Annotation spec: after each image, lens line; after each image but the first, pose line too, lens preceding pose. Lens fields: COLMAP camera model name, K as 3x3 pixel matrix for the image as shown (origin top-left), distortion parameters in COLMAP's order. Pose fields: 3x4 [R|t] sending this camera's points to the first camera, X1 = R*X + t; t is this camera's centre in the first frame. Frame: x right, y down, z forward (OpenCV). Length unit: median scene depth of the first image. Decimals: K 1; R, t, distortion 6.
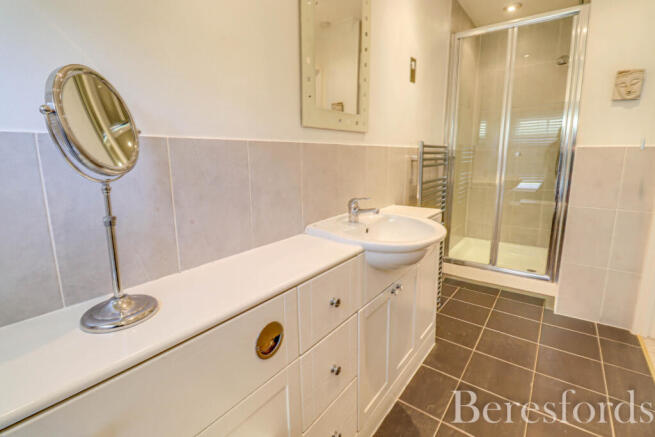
lens RADIAL K [[307.7, 0, 327.4], [0, 307.7, 208.0], [0, 0, 1]] dist [-0.001753, -0.014661]
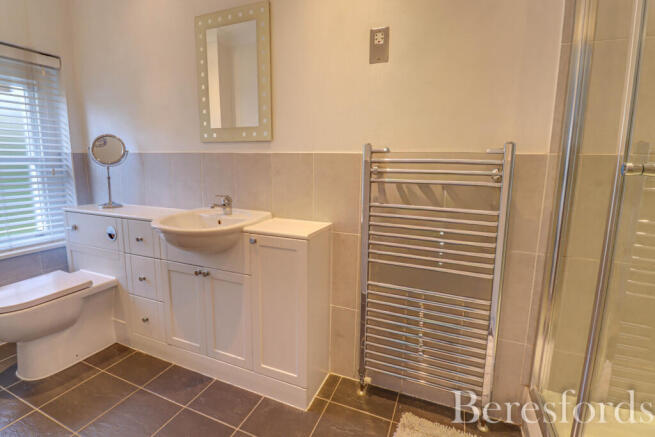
lens RADIAL K [[307.7, 0, 327.4], [0, 307.7, 208.0], [0, 0, 1]] dist [-0.001753, -0.014661]
pose [[0.247787, 0.156225, -0.956136, 1.213069], [-0.184220, 0.976504, 0.111812, -0.173817], [0.951139, 0.148434, 0.270745, 0.931057]]
